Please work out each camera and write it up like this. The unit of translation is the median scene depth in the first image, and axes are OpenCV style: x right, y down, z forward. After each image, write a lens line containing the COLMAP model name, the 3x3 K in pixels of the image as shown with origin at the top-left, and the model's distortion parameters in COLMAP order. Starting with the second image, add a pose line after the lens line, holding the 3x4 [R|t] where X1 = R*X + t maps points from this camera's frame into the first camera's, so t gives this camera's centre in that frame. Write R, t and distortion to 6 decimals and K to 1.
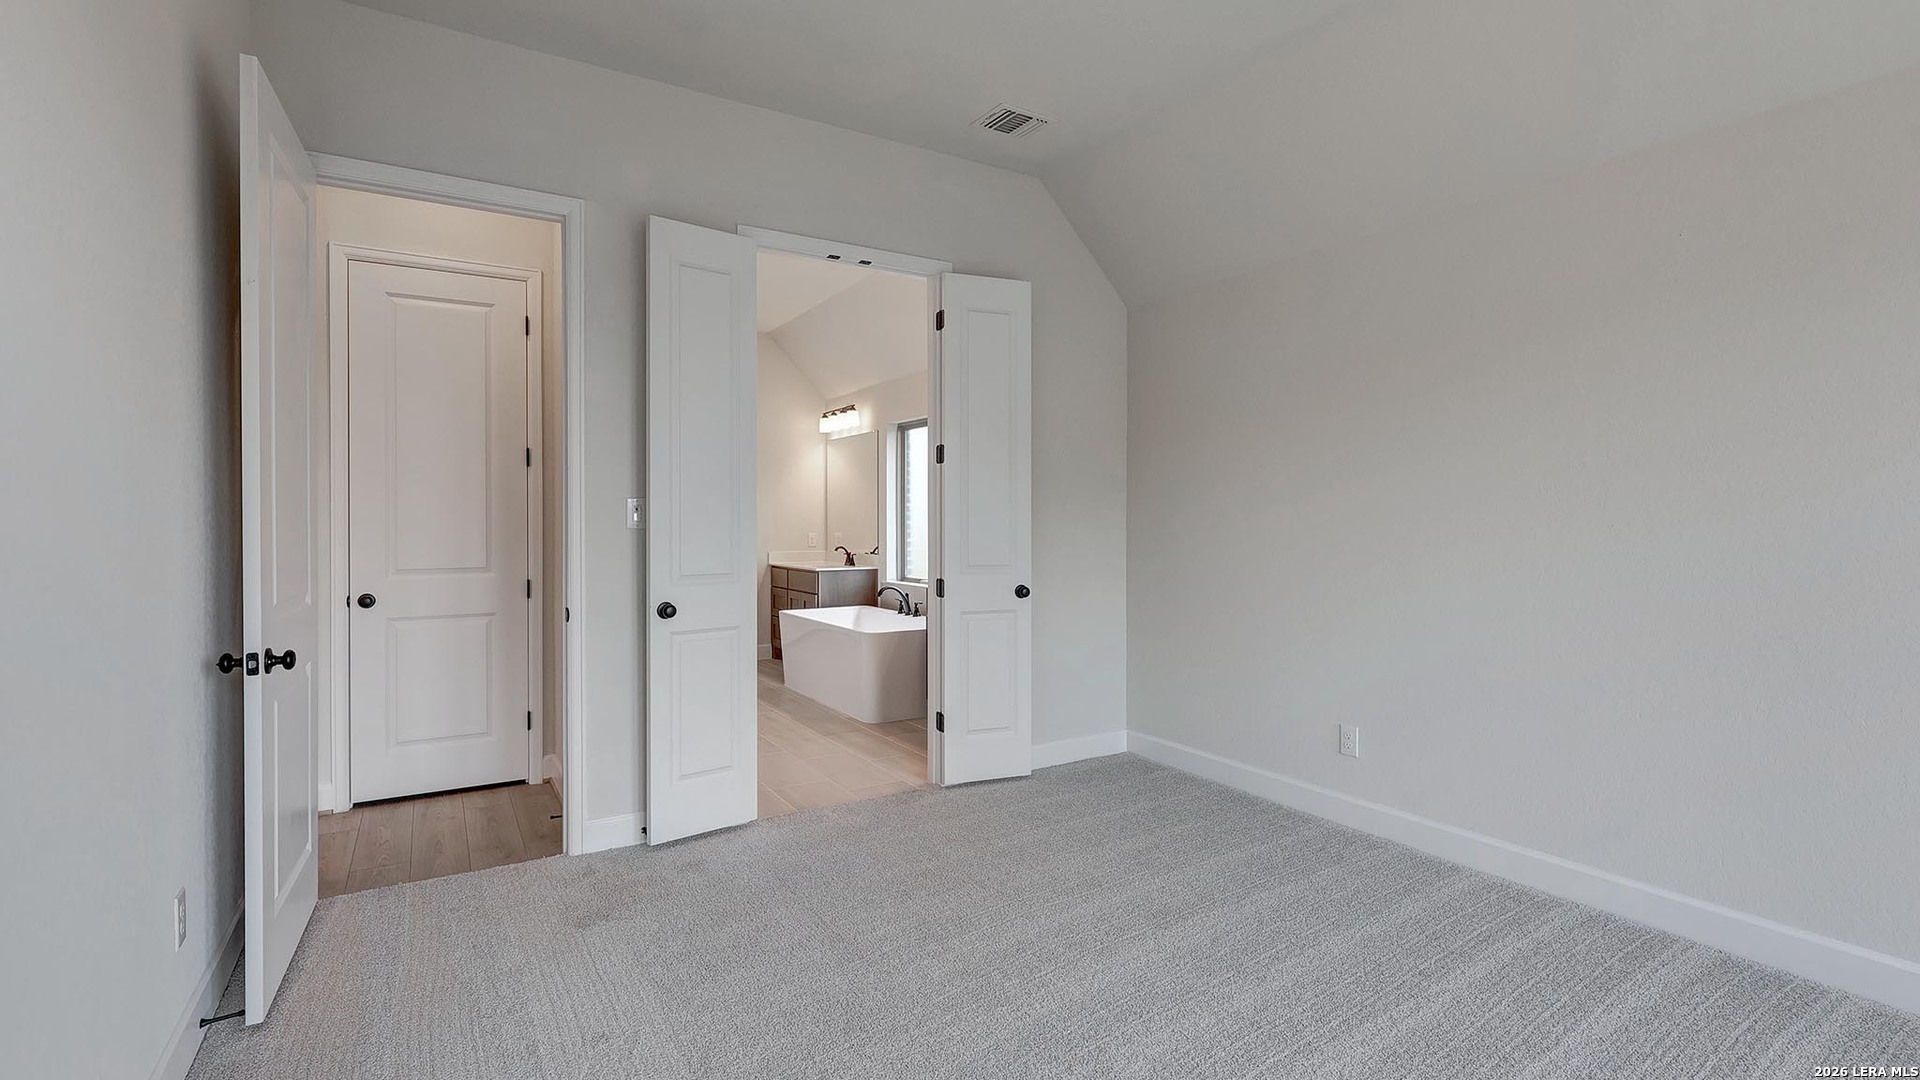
lens RADIAL K [[862.0, 0, 963.4], [0, 862.0, 535.3], [0, 0, 1]] dist [-0.003214, 0.000685]
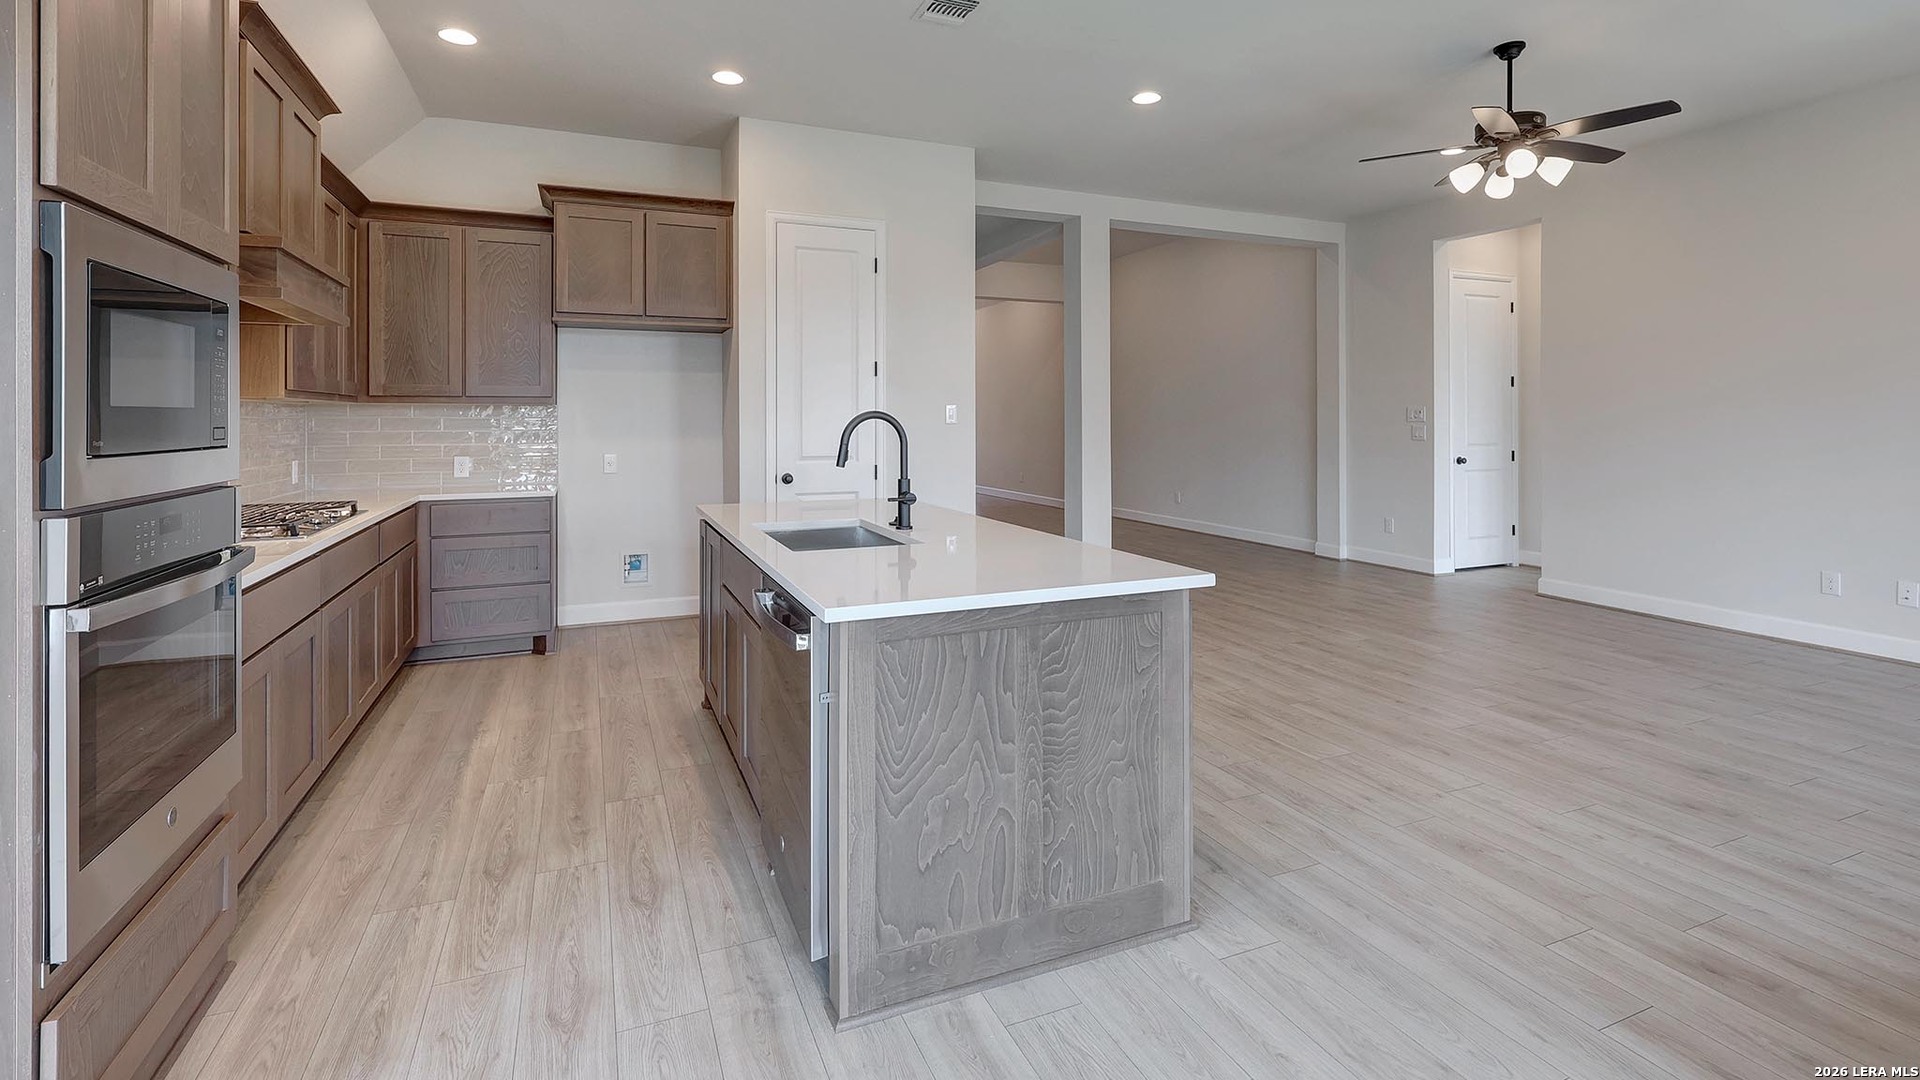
lens RADIAL K [[862.0, 0, 961.6], [0, 862.0, 540.7], [0, 0, 1]] dist [-0.003214, 0.000685]
pose [[0.993522, 0.020955, -0.111696, -1.427270], [-0.006243, 0.991433, 0.130467, 0.013289], [0.113473, -0.128924, 0.985141, -0.867254]]
